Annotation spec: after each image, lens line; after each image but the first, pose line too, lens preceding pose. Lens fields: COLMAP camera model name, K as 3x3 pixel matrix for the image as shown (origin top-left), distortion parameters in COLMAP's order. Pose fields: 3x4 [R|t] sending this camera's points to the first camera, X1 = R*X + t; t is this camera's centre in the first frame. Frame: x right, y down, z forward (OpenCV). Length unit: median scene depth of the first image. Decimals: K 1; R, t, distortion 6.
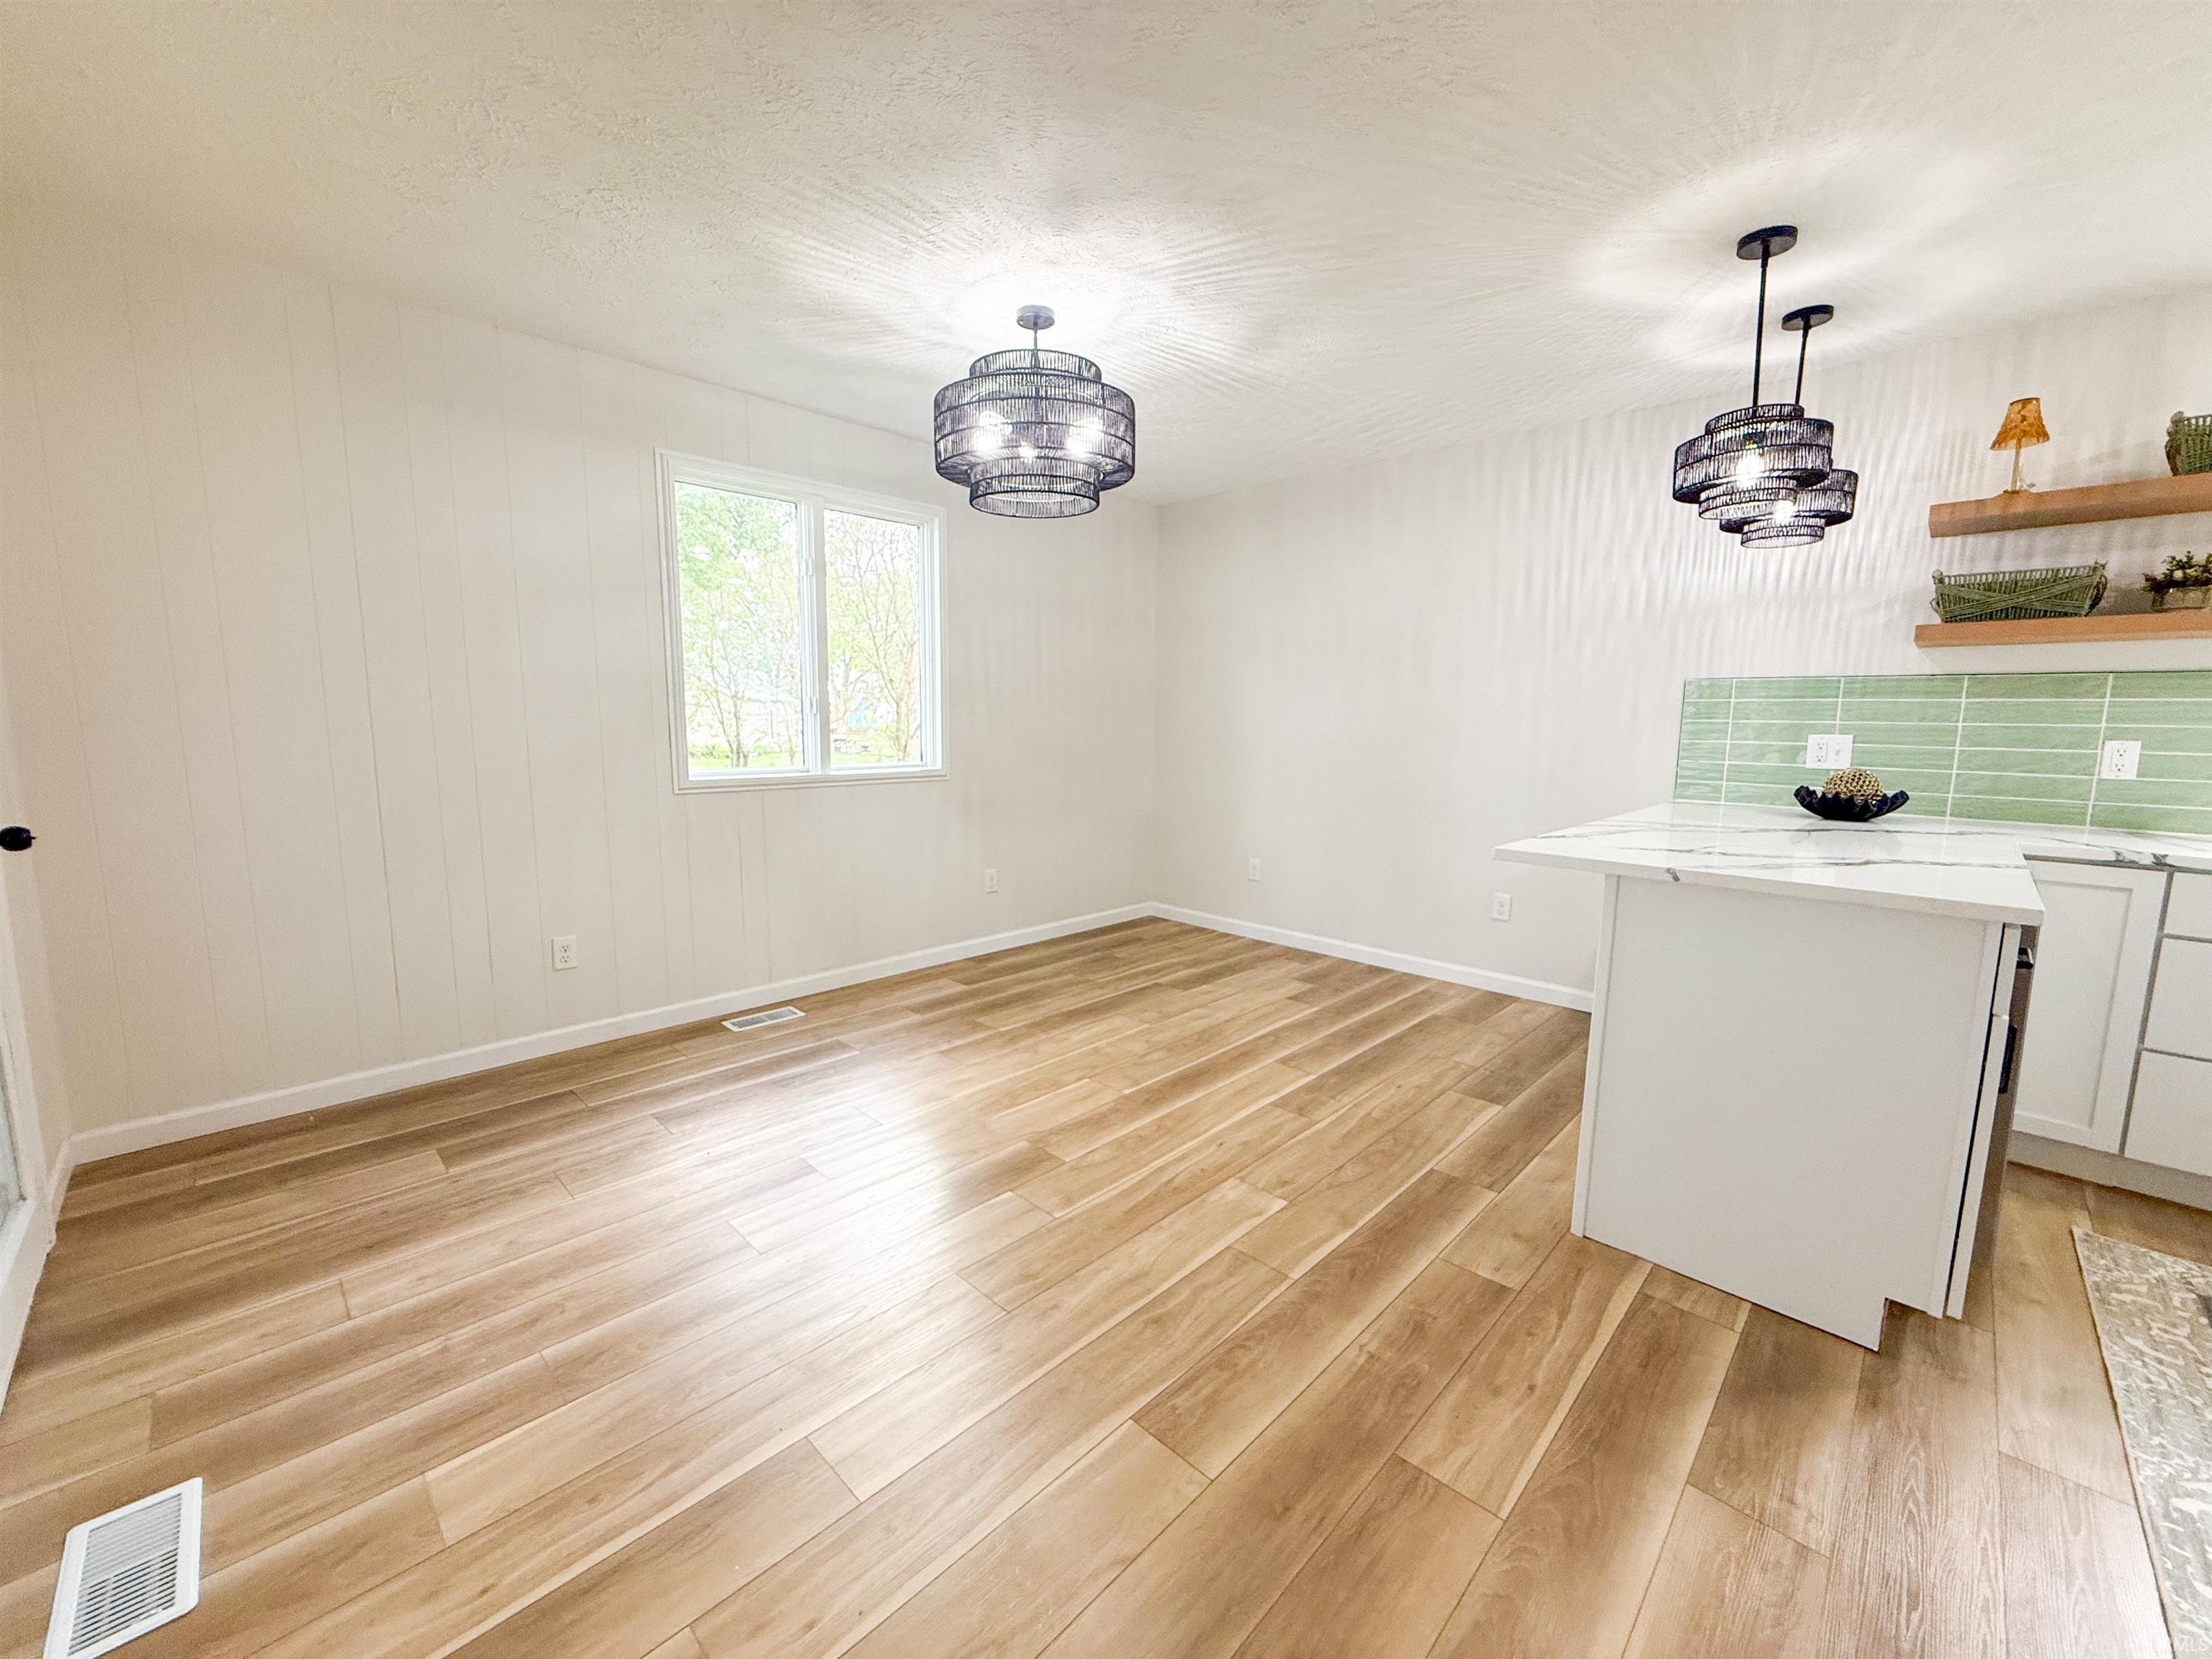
lens RADIAL K [[865.3, 0, 1106.0], [0, 865.3, 829.5], [0, 0, 1]] dist [-0.001006, -0.000056]
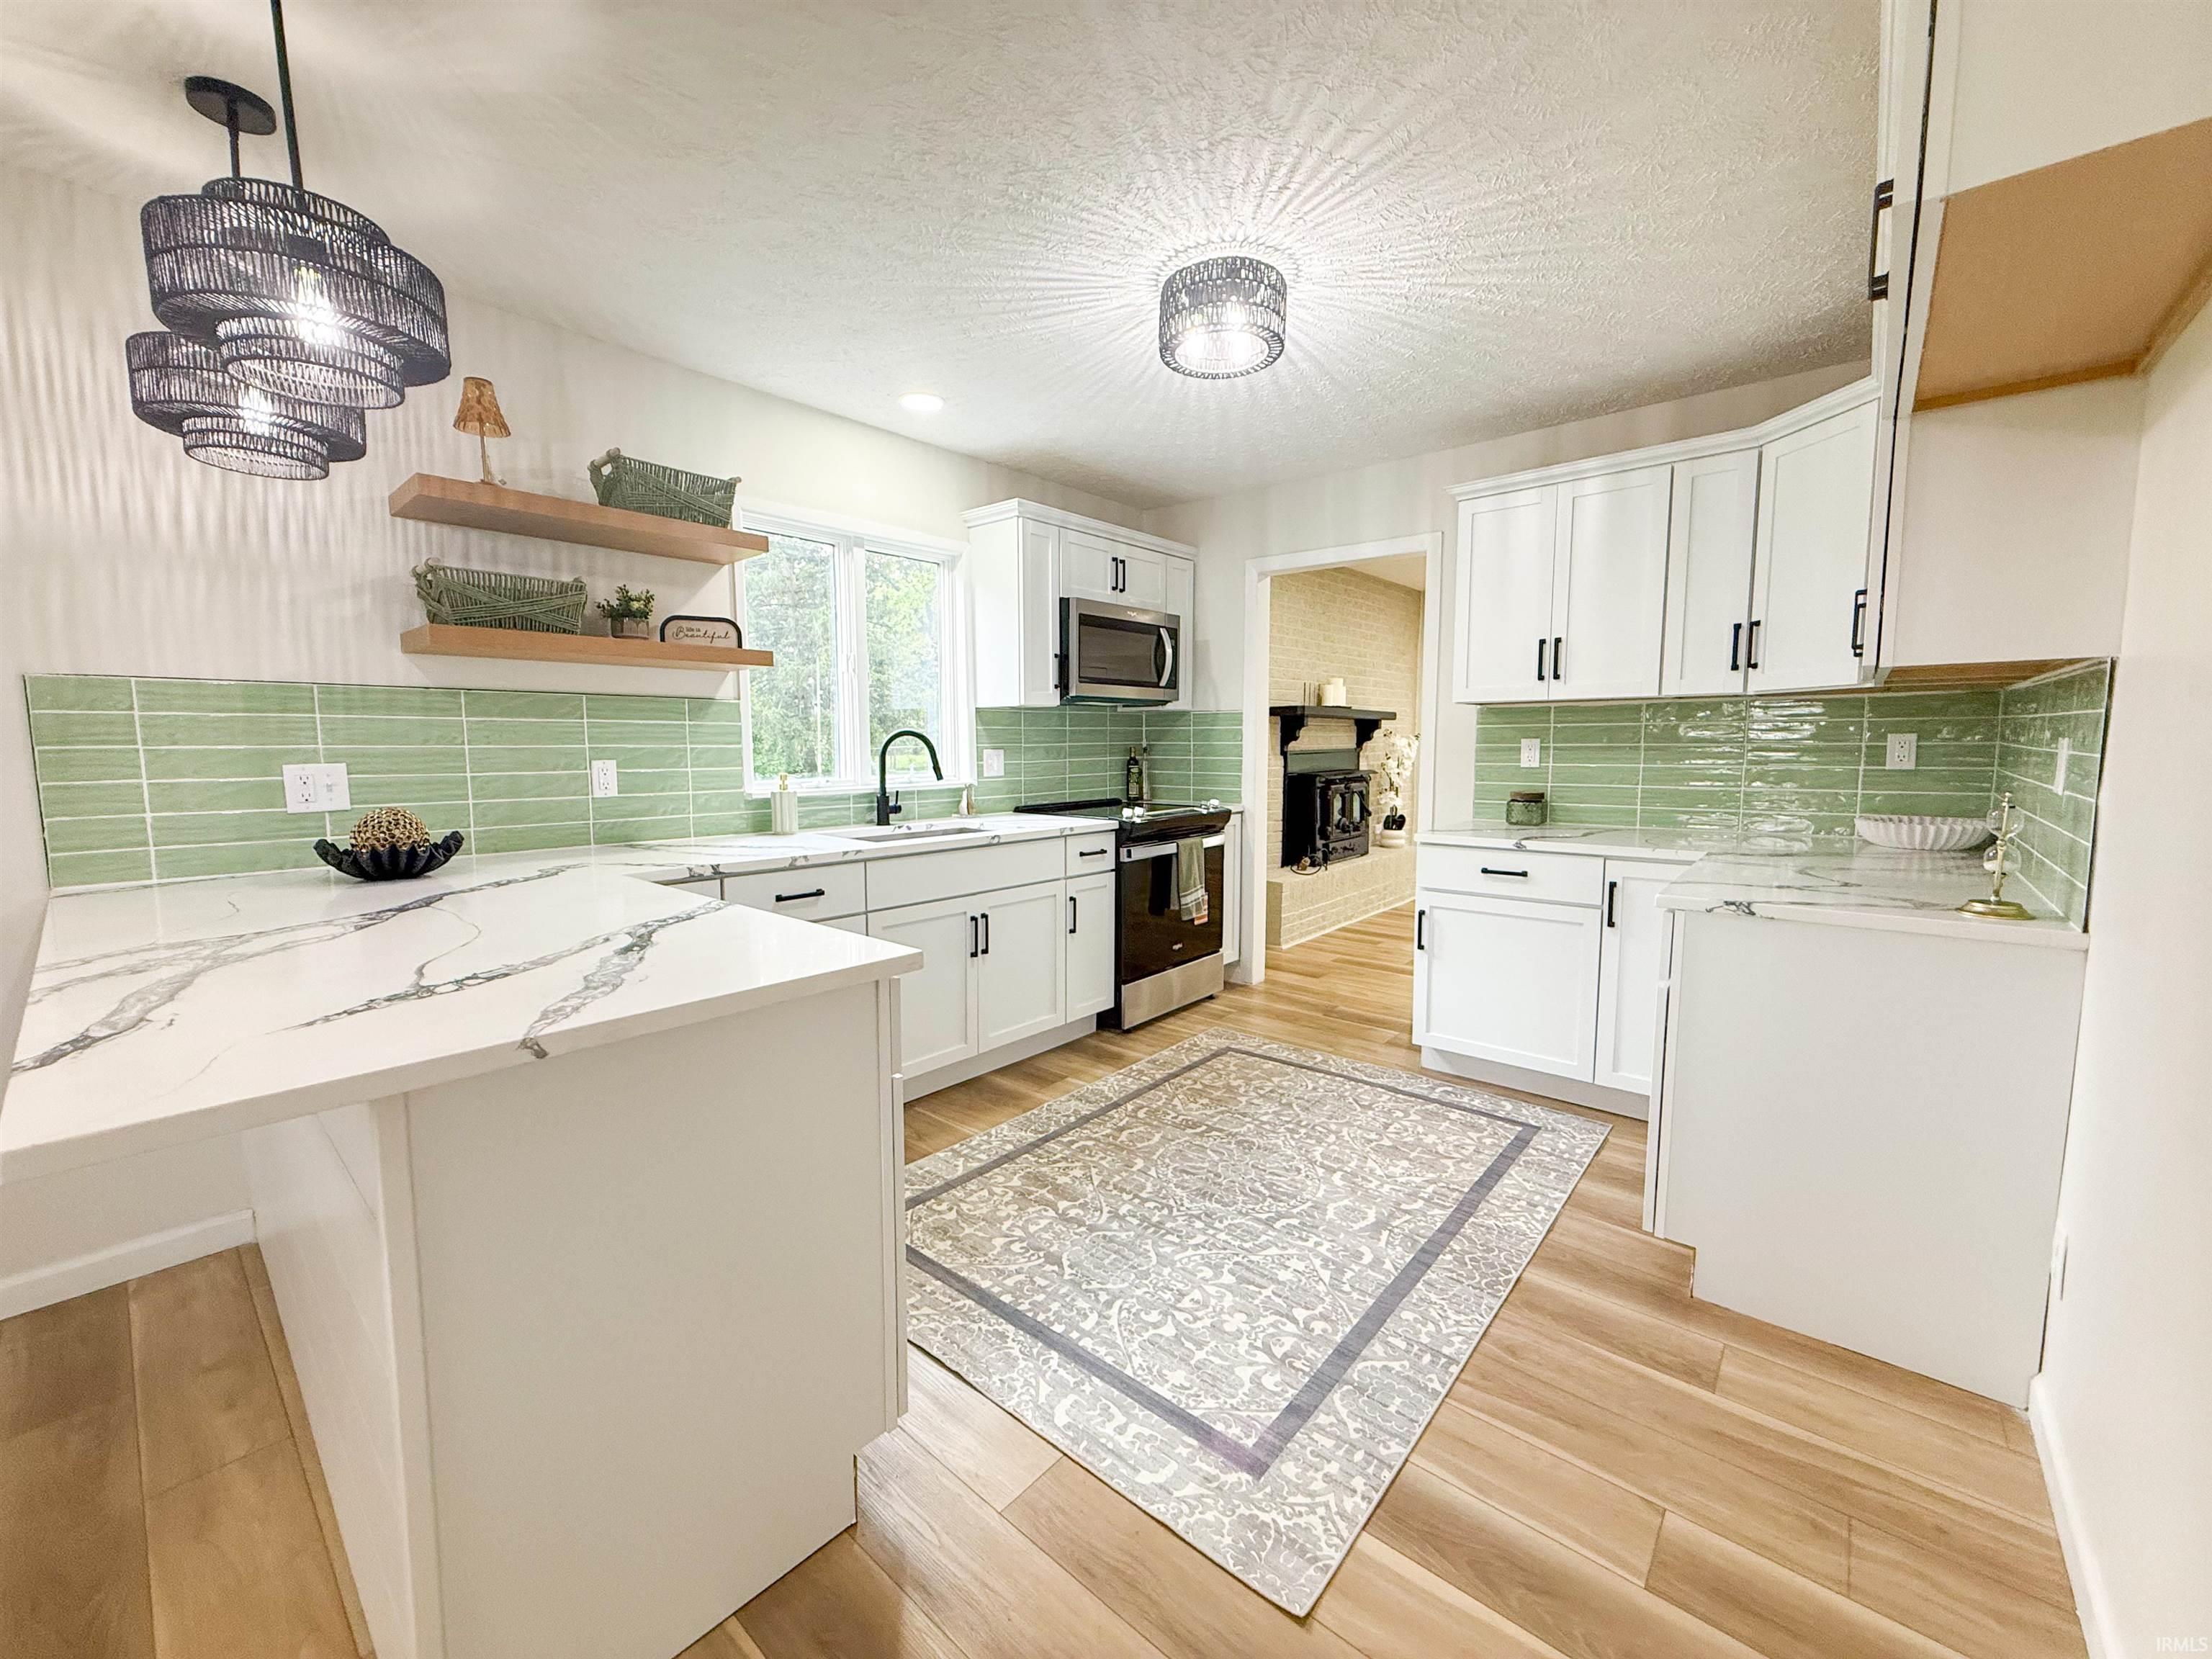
lens RADIAL K [[883.7, 0, 1106.0], [0, 883.7, 829.5], [0, 0, 1]] dist [0.000498, -0.000166]
pose [[-0.057602, -0.112675, 0.991961, 0.070079], [0.128839, 0.984463, 0.119305, -0.062461], [-0.989991, 0.134675, -0.042190, 0.410873]]
